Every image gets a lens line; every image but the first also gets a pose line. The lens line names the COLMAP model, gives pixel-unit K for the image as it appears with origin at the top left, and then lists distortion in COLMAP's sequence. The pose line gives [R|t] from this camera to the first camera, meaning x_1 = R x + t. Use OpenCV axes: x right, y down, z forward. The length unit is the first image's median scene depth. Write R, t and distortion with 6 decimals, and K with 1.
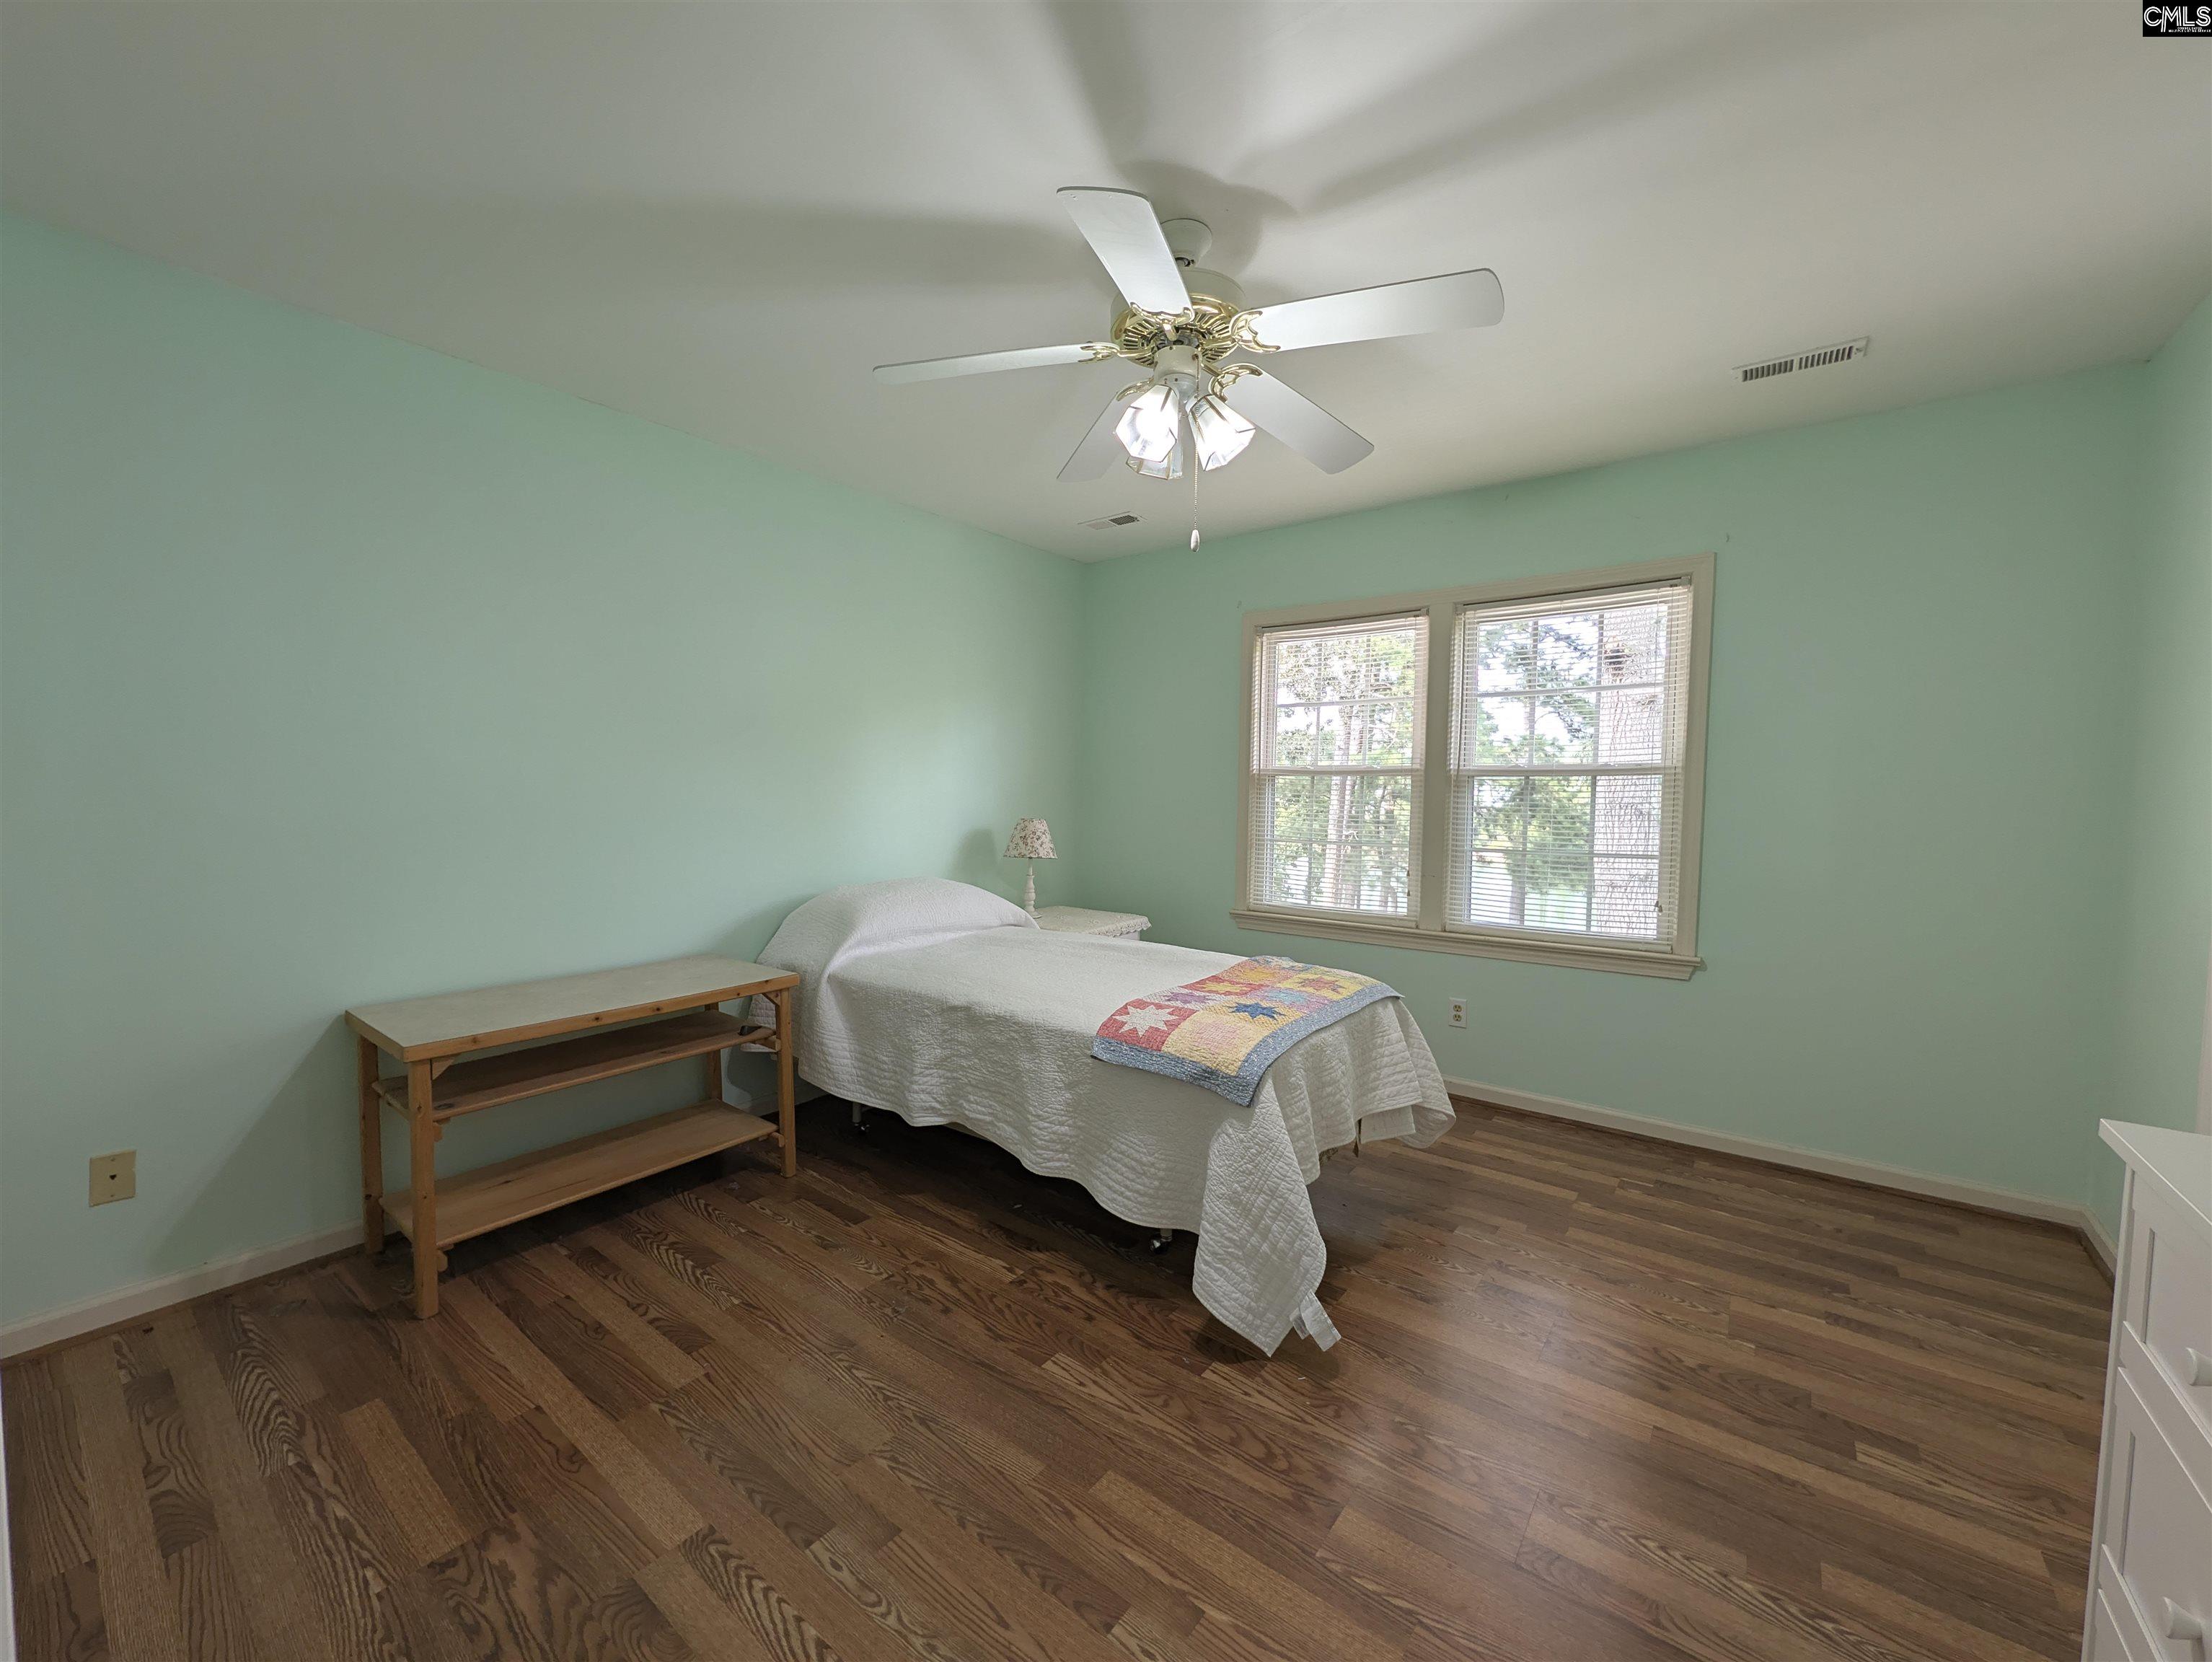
lens RADIAL K [[855.4, 0, 1108.6], [0, 855.4, 831.6], [0, 0, 1]] dist [-0.000297, -0.000266]
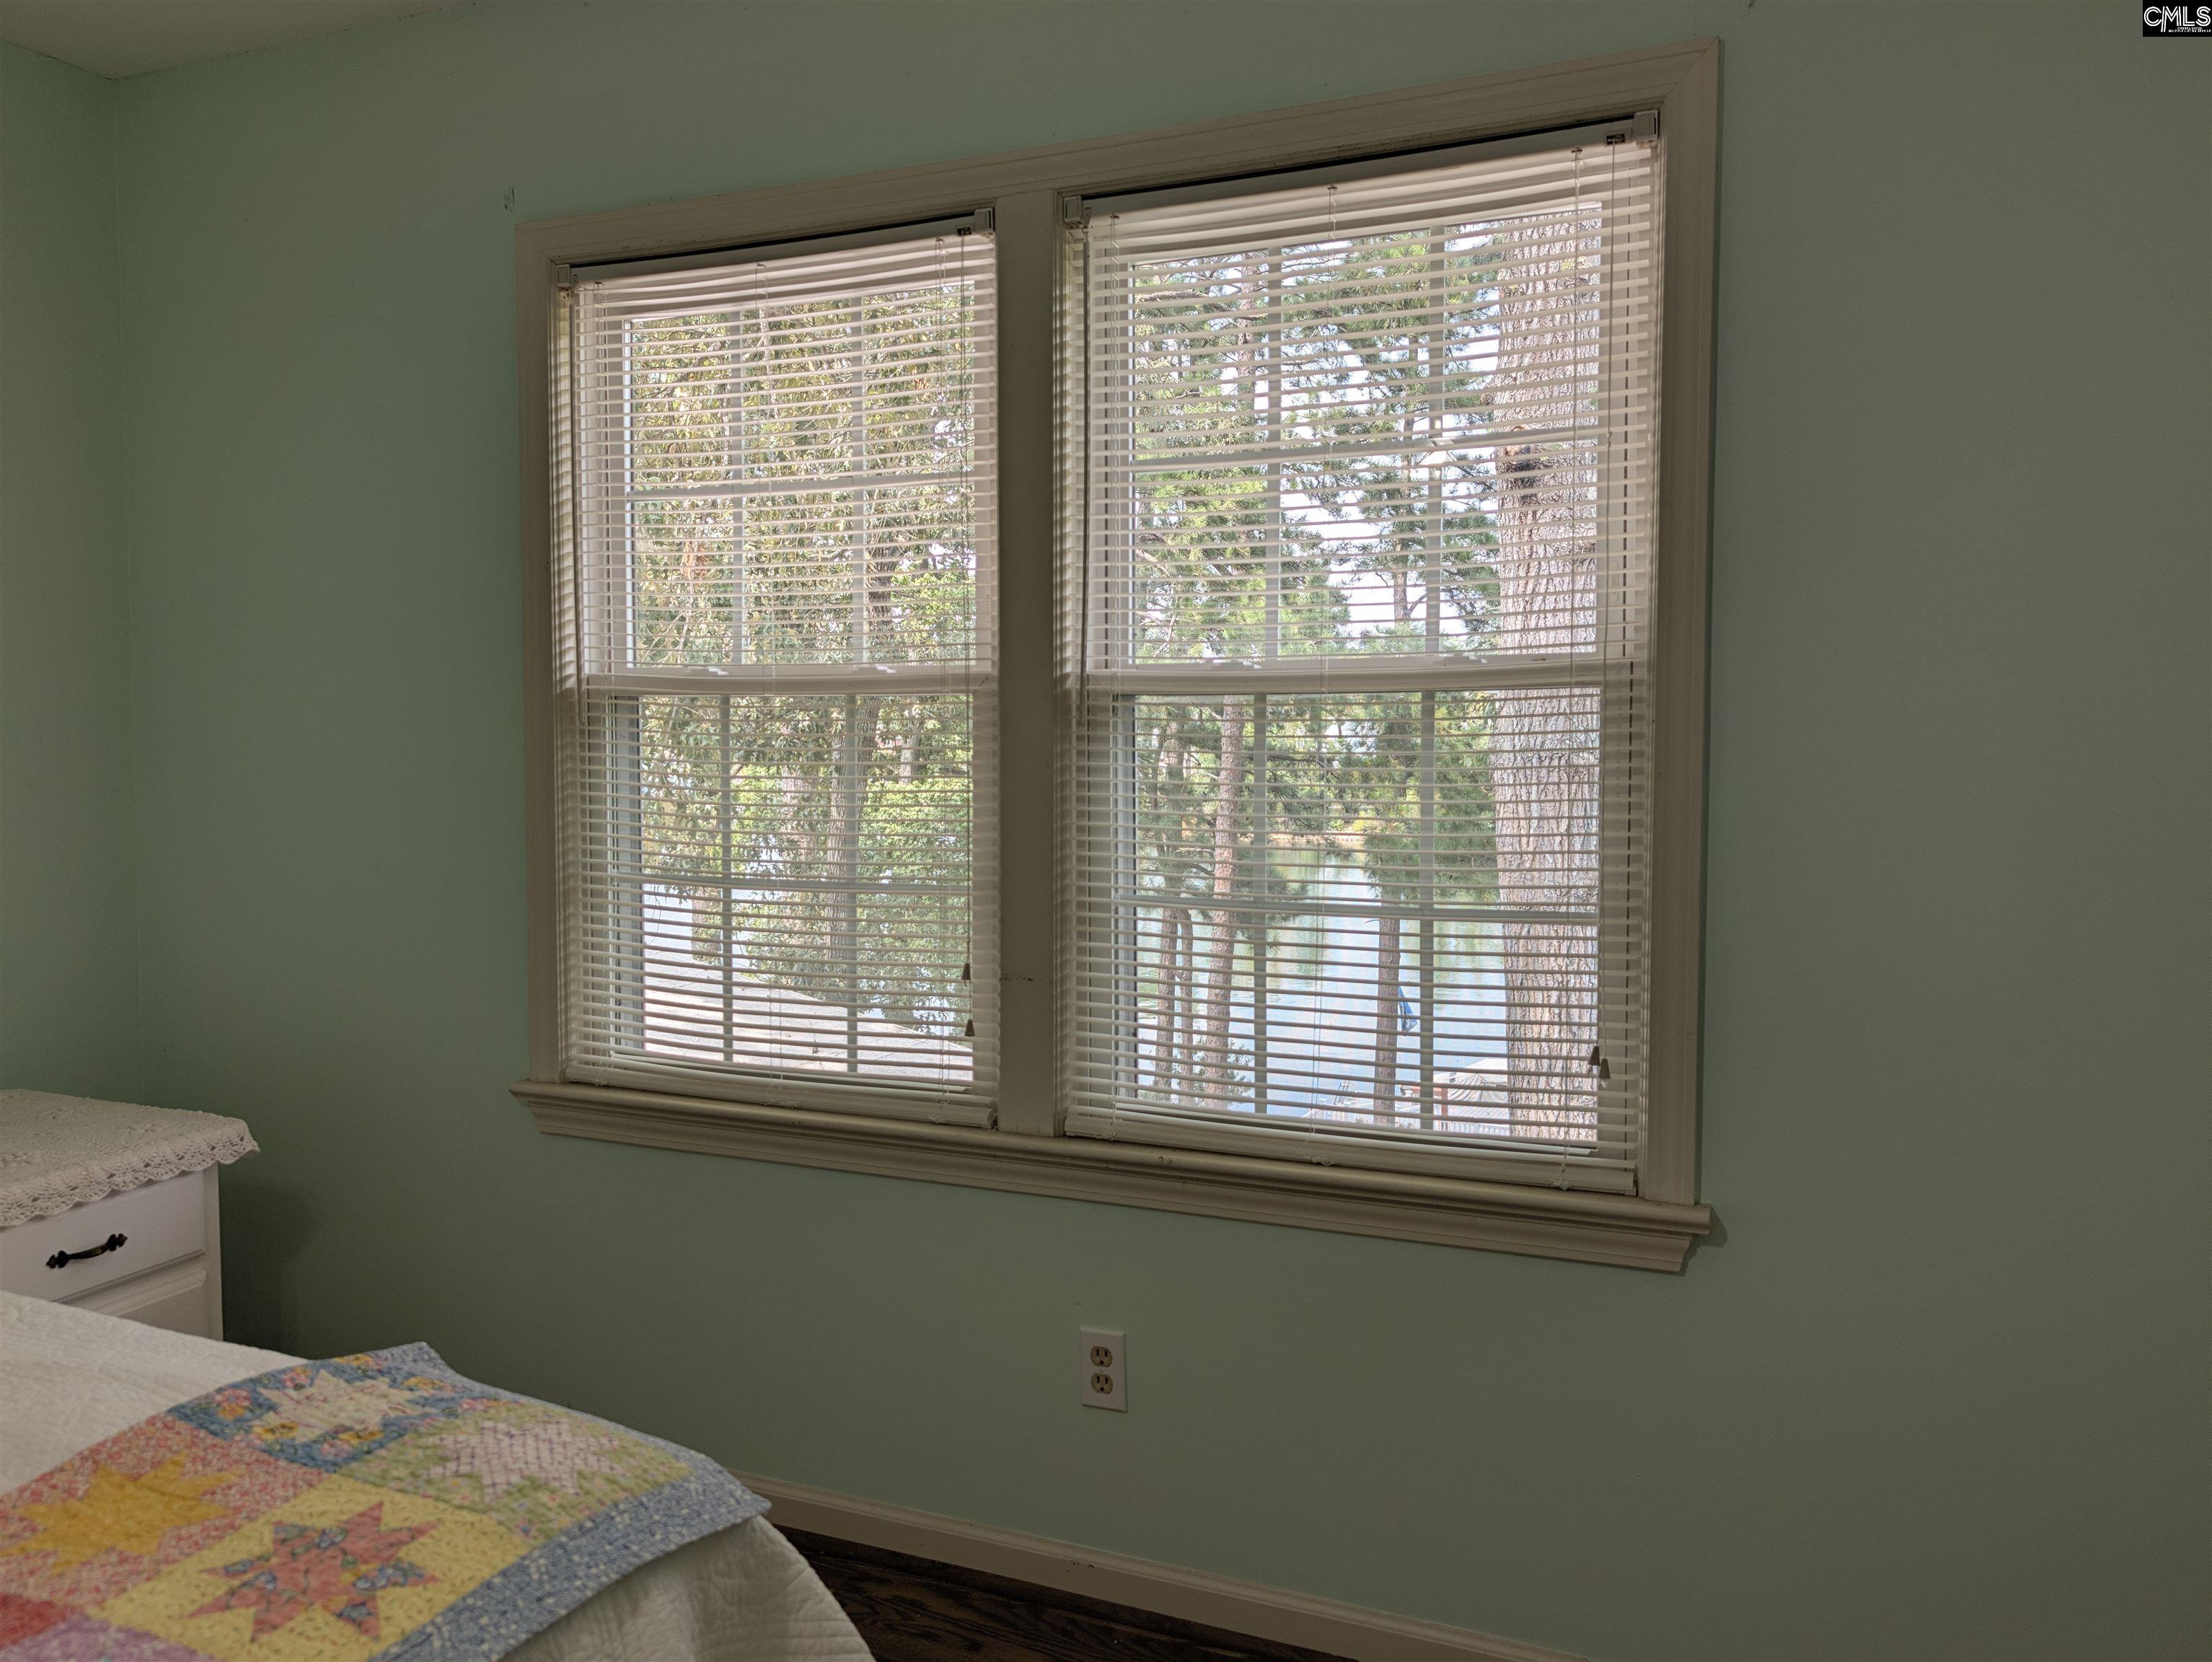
lens RADIAL K [[1593.8, 0, 1099.3], [0, 1593.8, 784.5], [0, 0, 1]] dist [0.011689, -0.008166]
pose [[0.965995, -0.016184, 0.258052, 0.243548], [0.020148, 0.999716, -0.012724, -0.018990], [-0.257773, 0.017491, 0.966047, 0.366979]]
